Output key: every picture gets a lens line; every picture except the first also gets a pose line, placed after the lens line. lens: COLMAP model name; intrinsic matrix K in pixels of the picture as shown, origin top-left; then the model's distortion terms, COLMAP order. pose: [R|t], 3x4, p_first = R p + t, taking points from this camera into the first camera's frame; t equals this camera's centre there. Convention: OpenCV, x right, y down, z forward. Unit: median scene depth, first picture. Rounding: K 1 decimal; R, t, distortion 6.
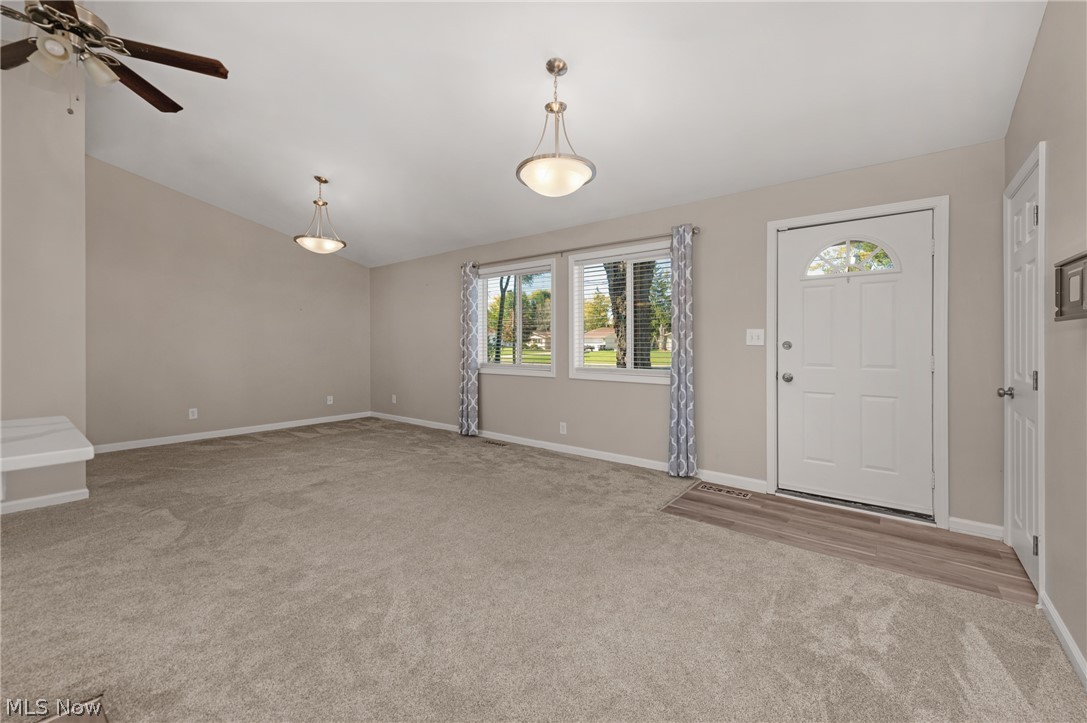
lens RADIAL K [[435.2, 0, 558.5], [0, 435.2, 345.6], [0, 0, 1]] dist [0.013871, -0.002427]
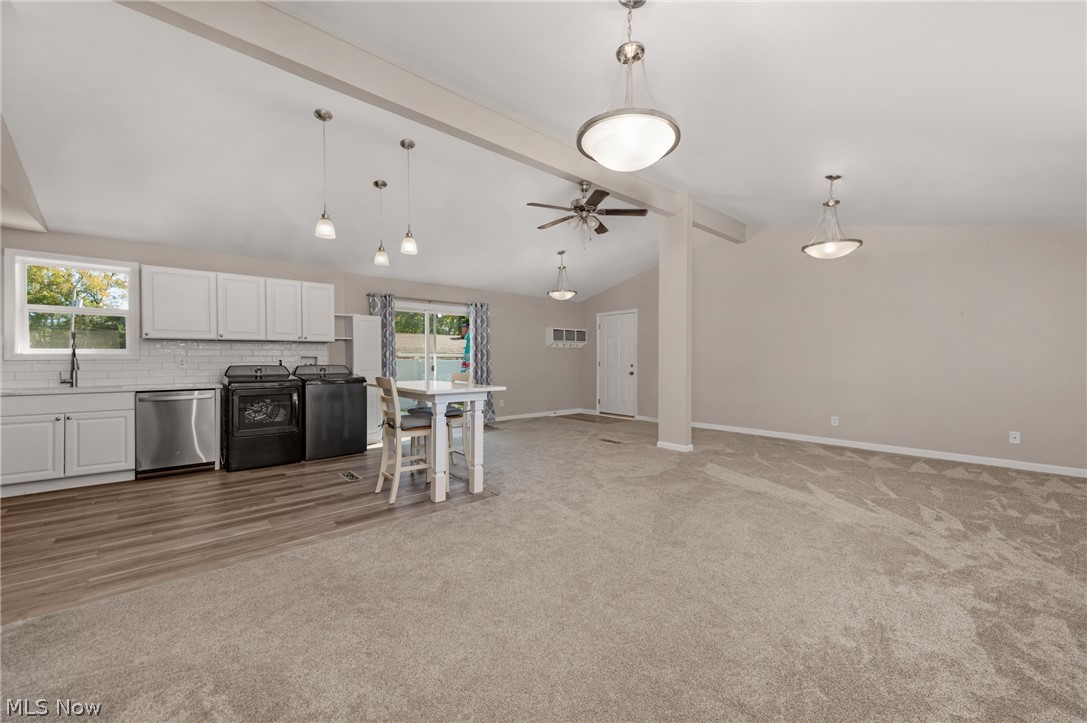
lens RADIAL K [[435.2, 0, 544.3], [0, 435.2, 362.2], [0, 0, 1]] dist [0.013871, -0.002427]
pose [[-0.190475, 0.008763, -0.981653, 0.641884], [-0.000353, 0.999959, 0.008995, -0.004462], [0.981692, 0.002060, -0.190464, 0.804994]]
